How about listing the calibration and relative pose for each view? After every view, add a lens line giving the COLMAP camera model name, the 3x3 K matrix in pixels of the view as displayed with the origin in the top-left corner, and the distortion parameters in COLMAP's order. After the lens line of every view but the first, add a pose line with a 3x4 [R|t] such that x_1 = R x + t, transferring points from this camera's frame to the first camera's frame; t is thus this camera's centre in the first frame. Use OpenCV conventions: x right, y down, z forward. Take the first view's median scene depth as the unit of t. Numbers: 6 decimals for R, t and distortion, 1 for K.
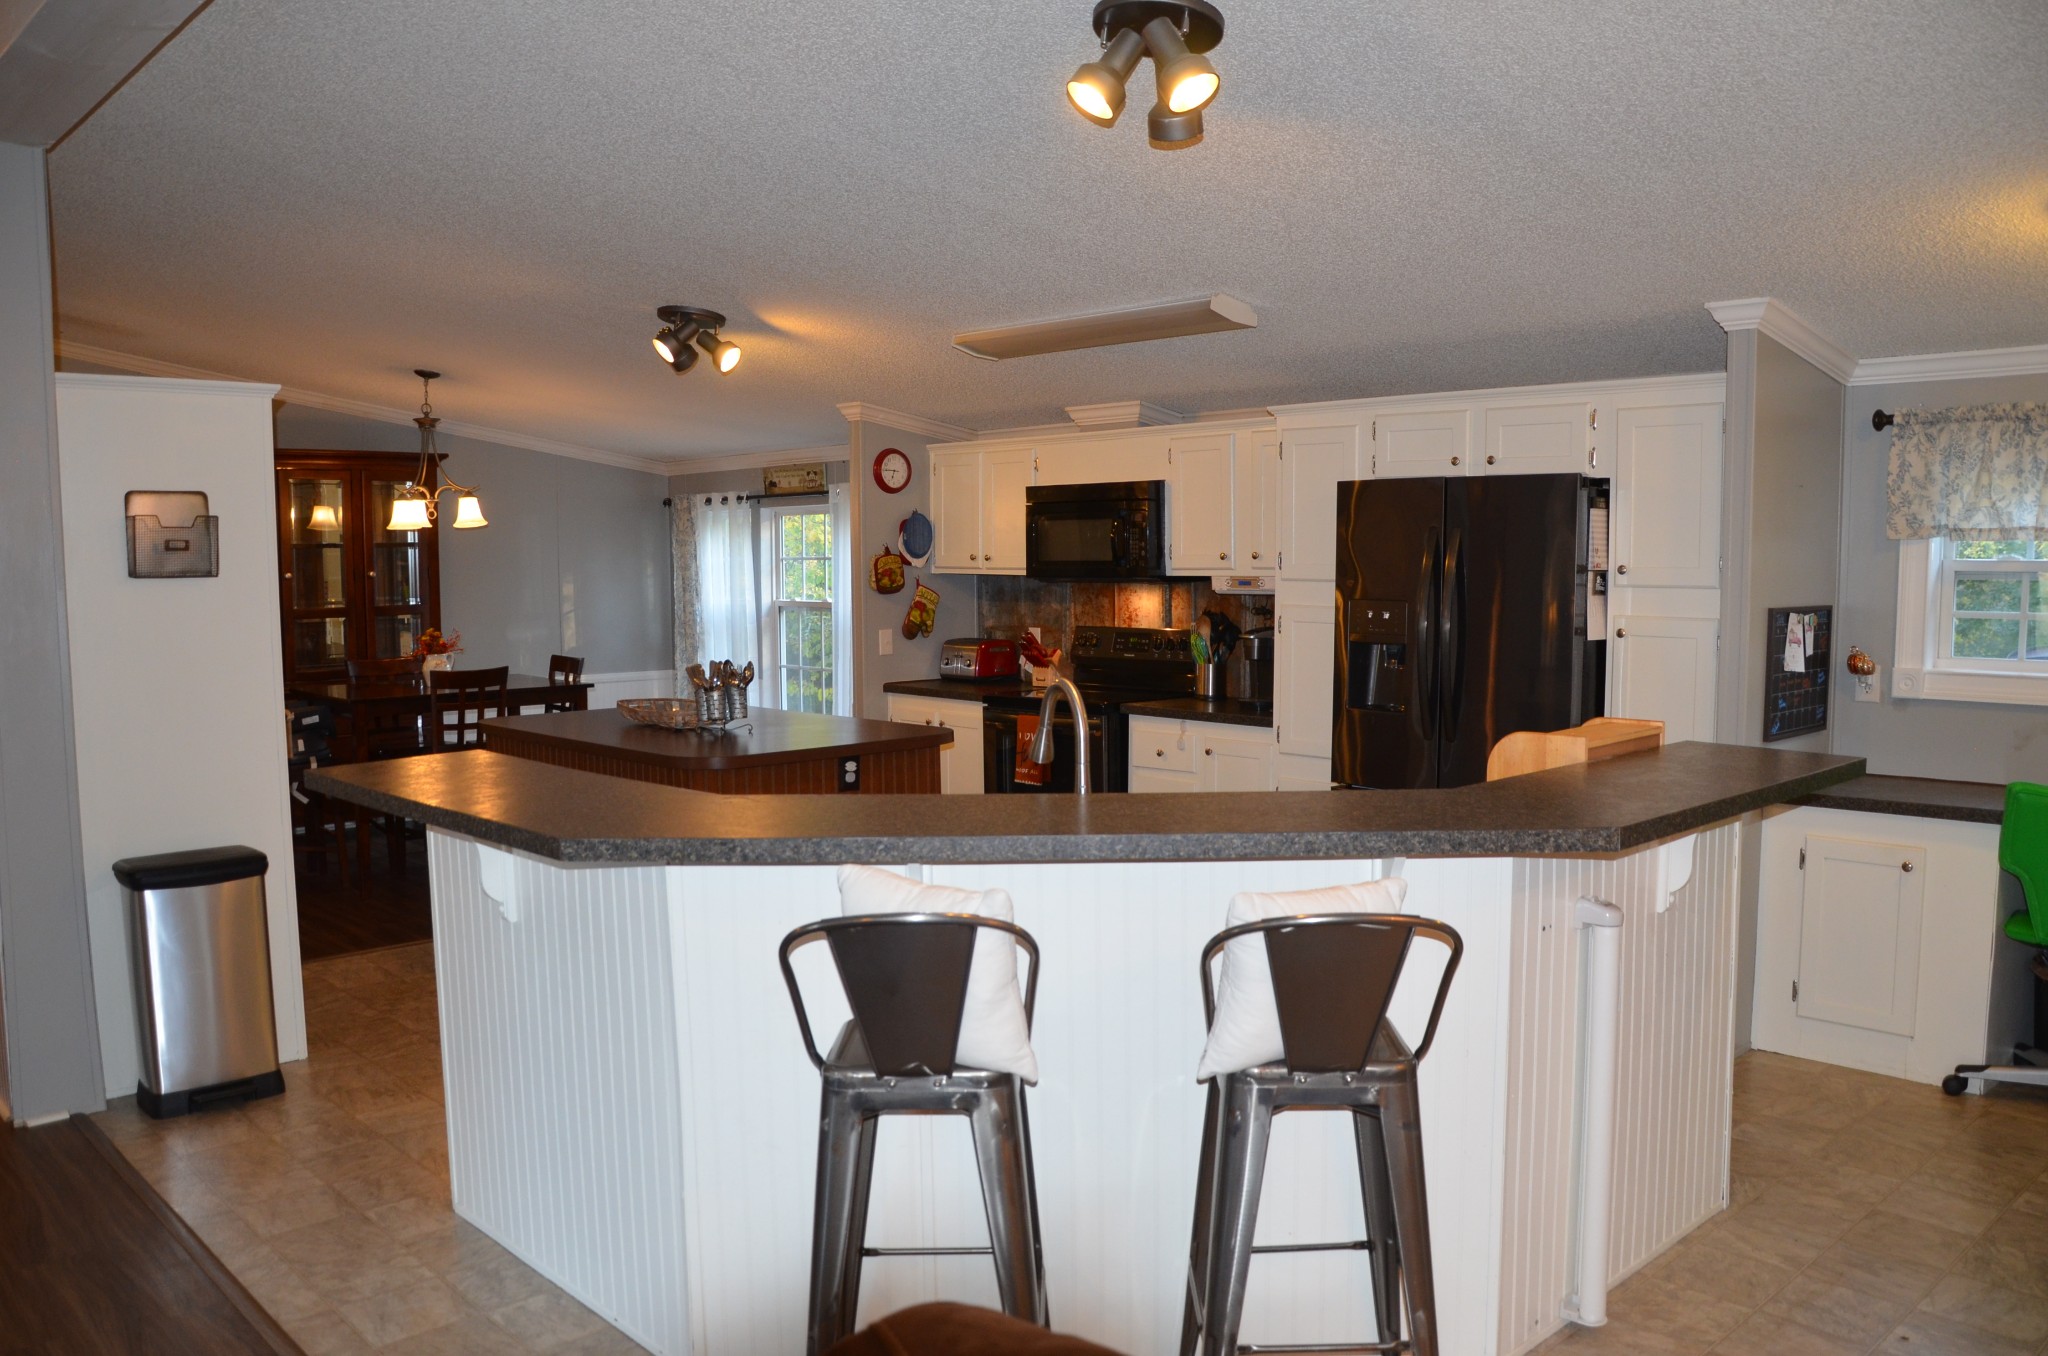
lens RADIAL K [[1580.2, 0, 1034.4], [0, 1580.2, 712.2], [0, 0, 1]] dist [-0.164381, 0.126915]
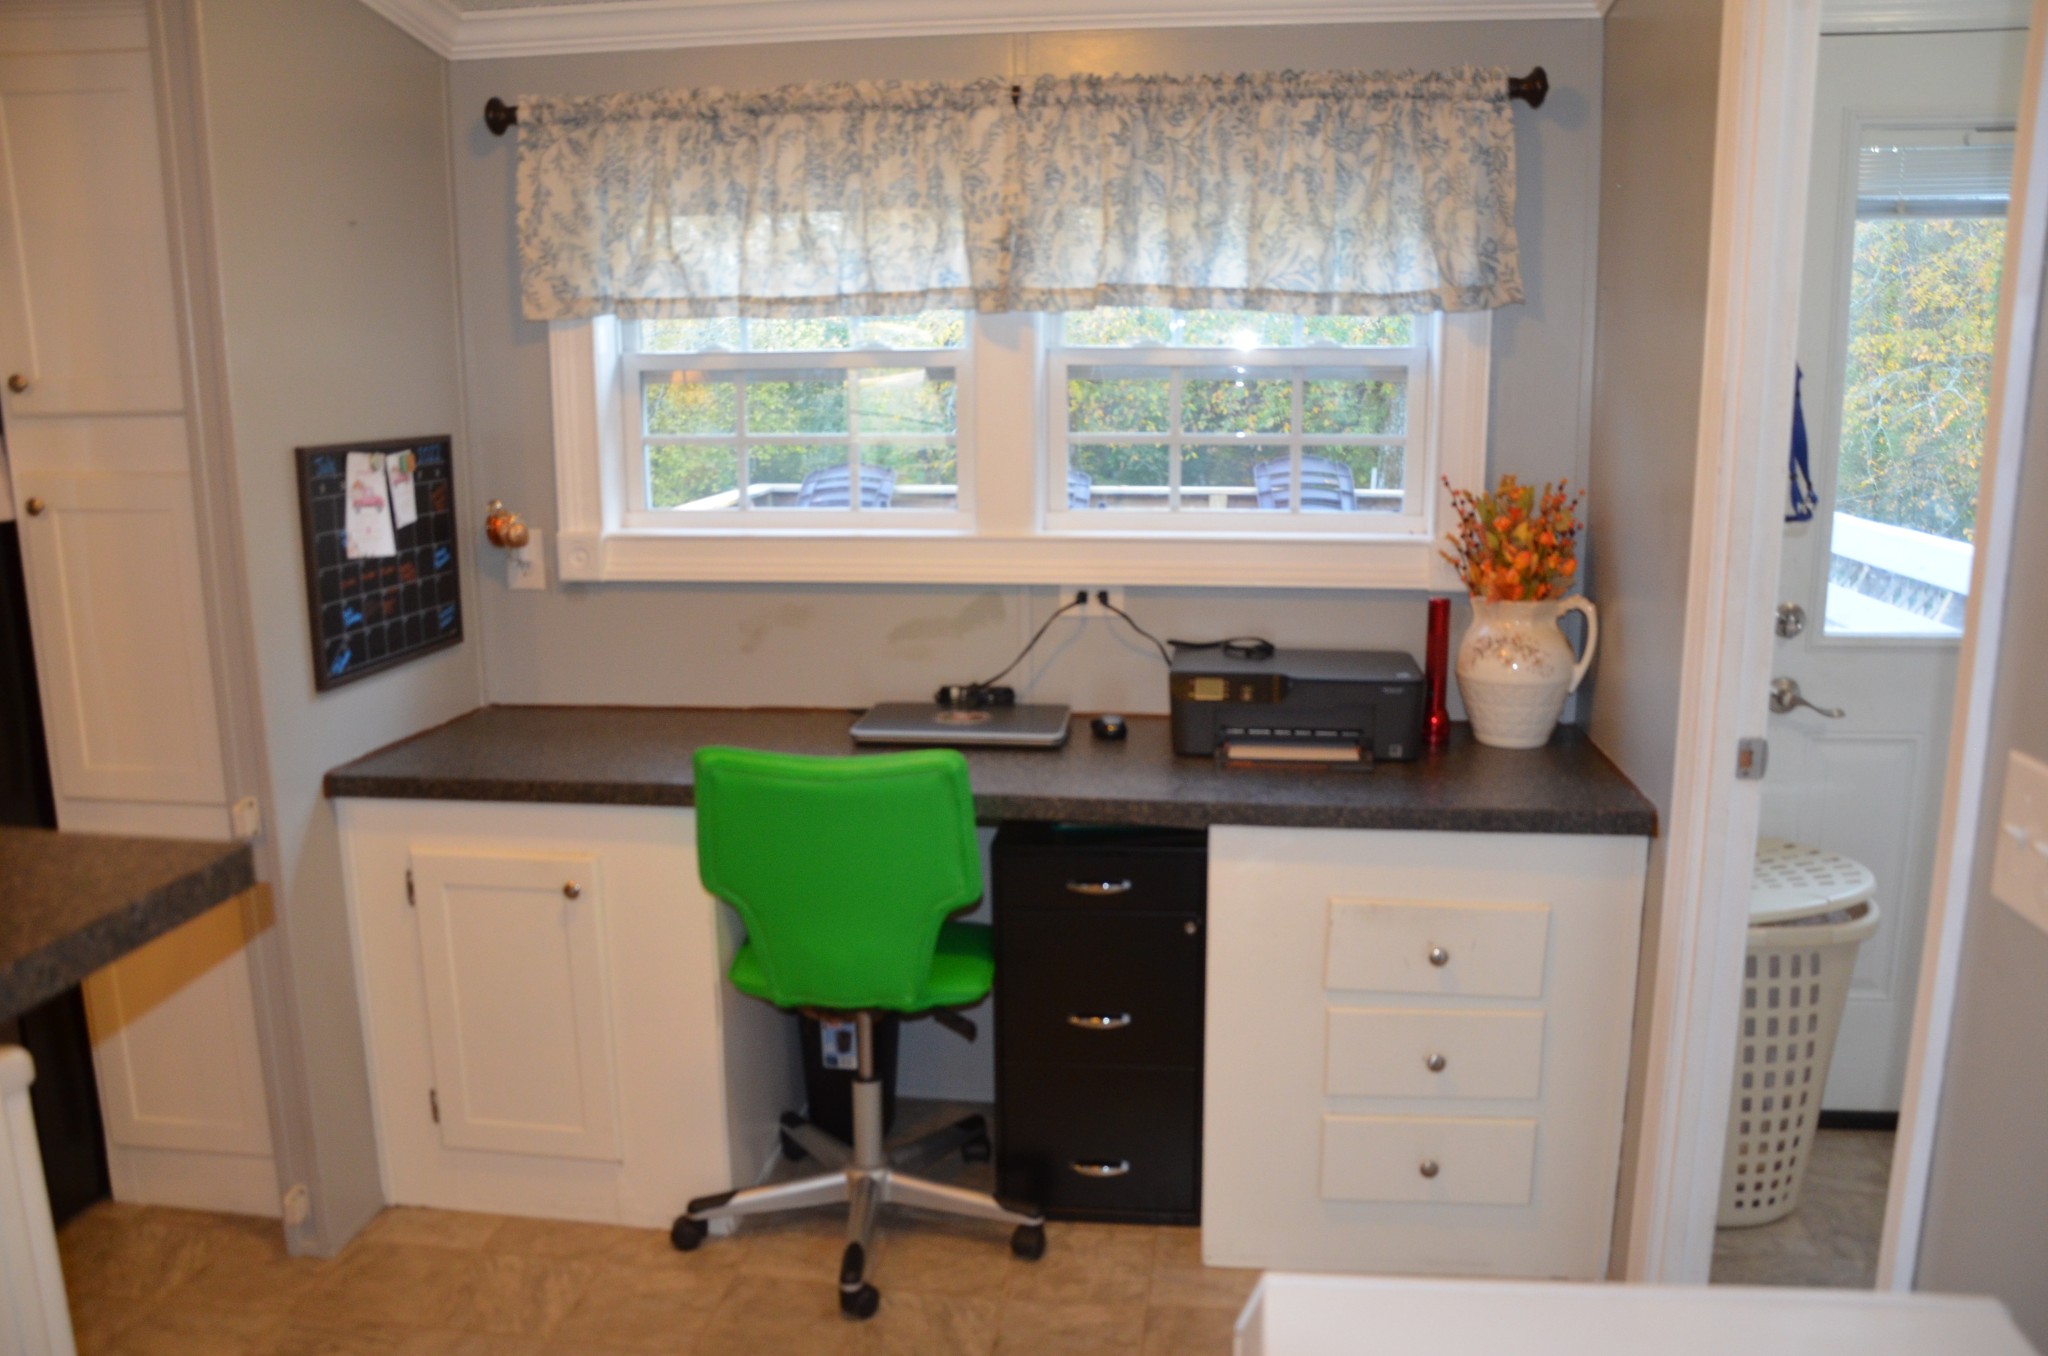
lens RADIAL K [[1580.2, 0, 1034.4], [0, 1580.2, 712.2], [0, 0, 1]] dist [-0.164381, 0.126915]
pose [[0.771113, -0.133011, 0.622650, 0.310998], [0.064113, 0.989186, 0.131910, -0.027809], [-0.633463, -0.061798, 0.771302, 0.385795]]
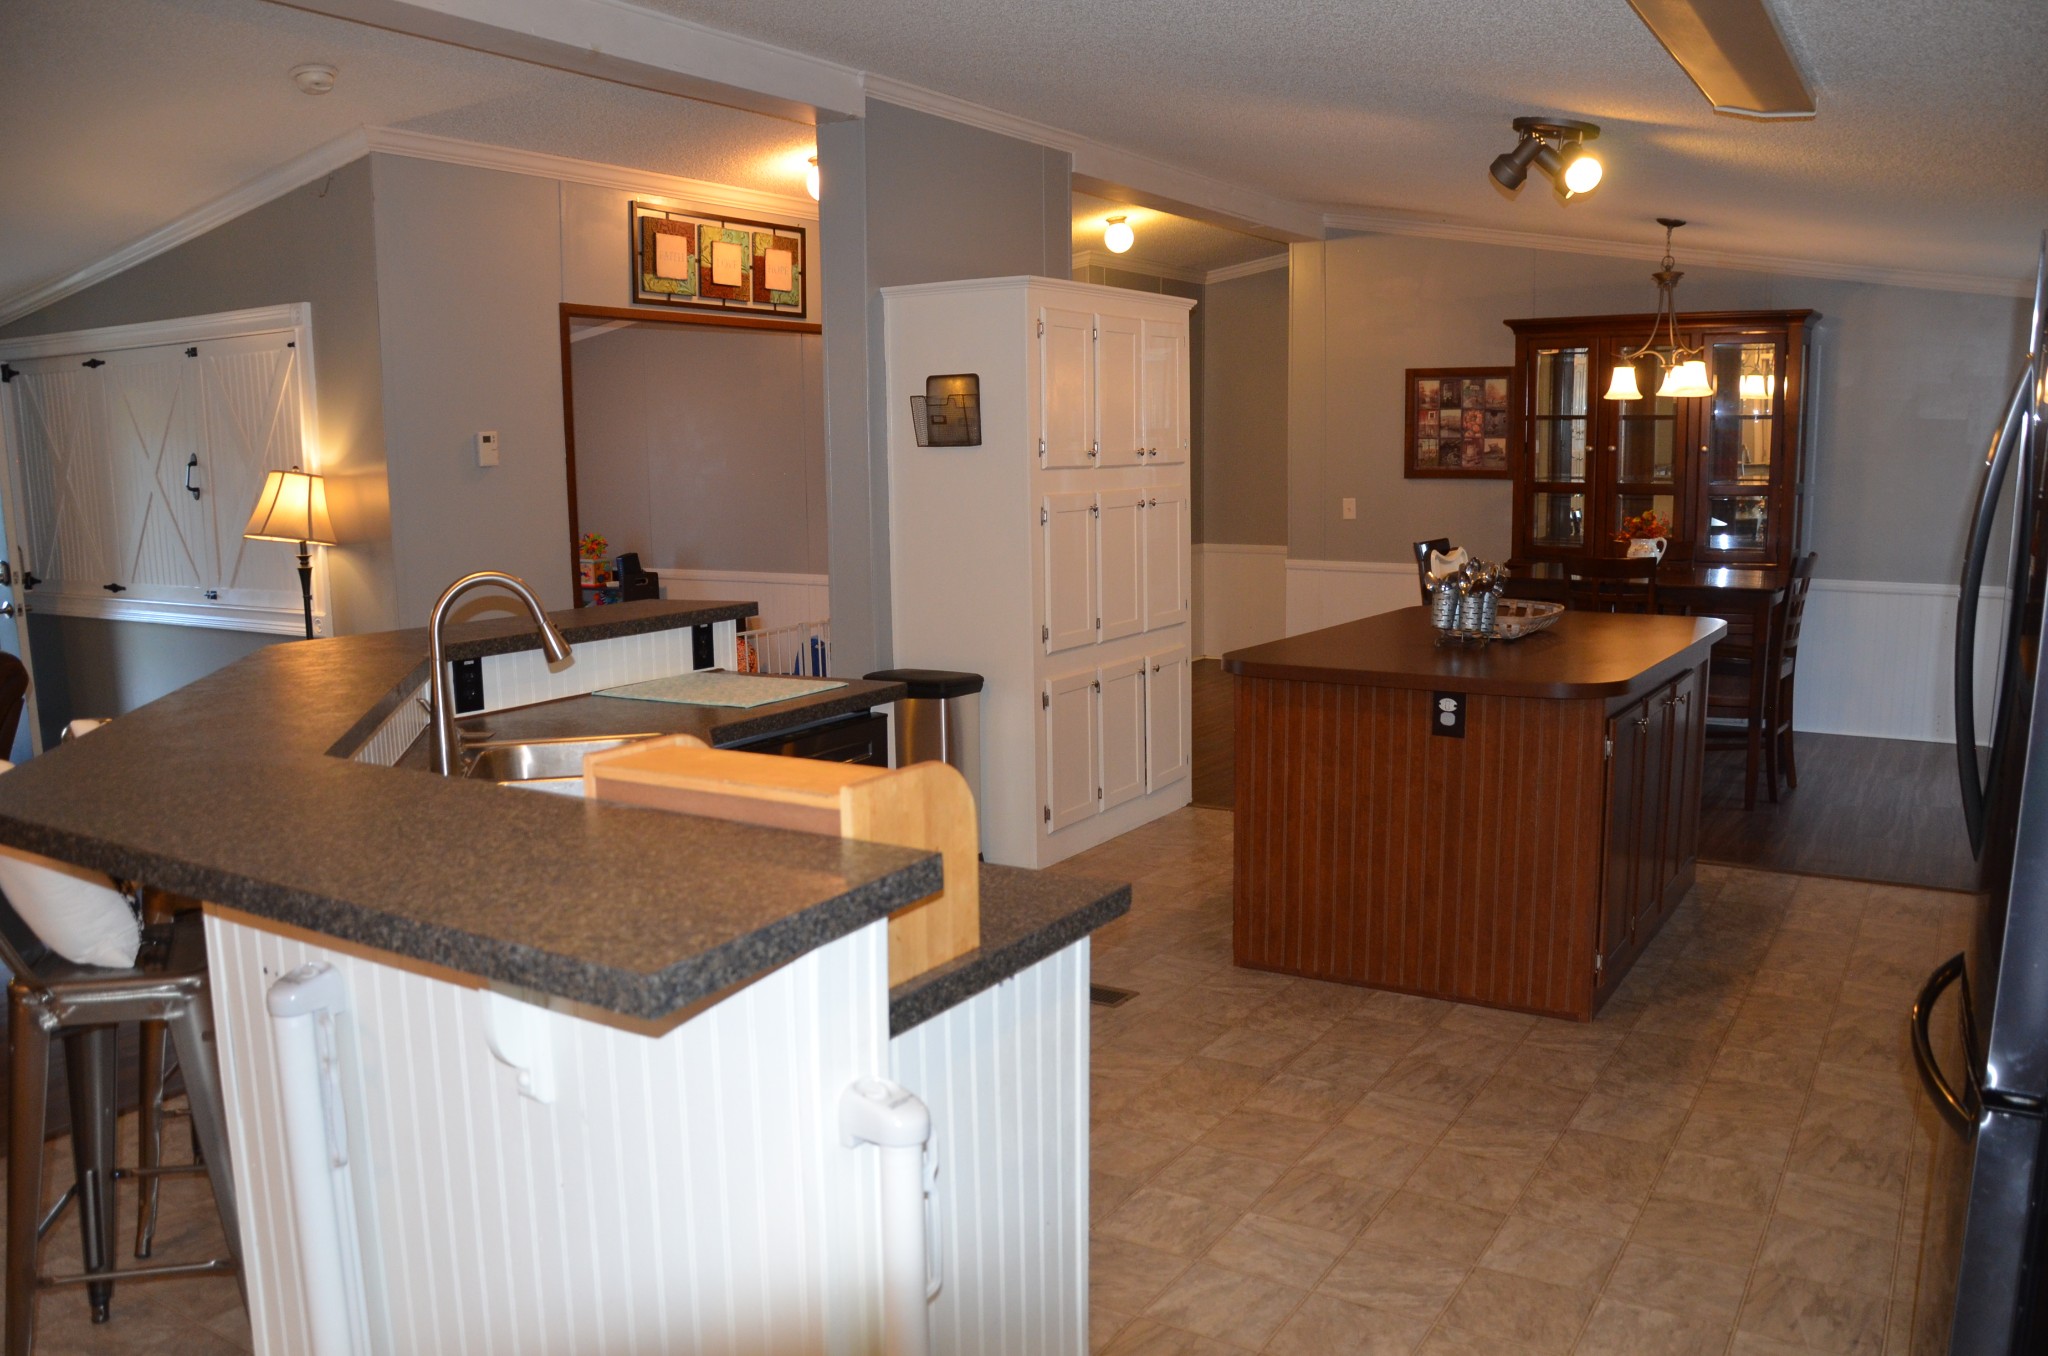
lens RADIAL K [[1580.2, 0, 1034.4], [0, 1580.2, 712.2], [0, 0, 1]] dist [-0.164381, 0.126915]
pose [[0.251110, 0.164859, -0.953816, 0.614238], [-0.084734, 0.985350, 0.148002, -0.063510], [0.964243, 0.043656, 0.261401, 0.666459]]
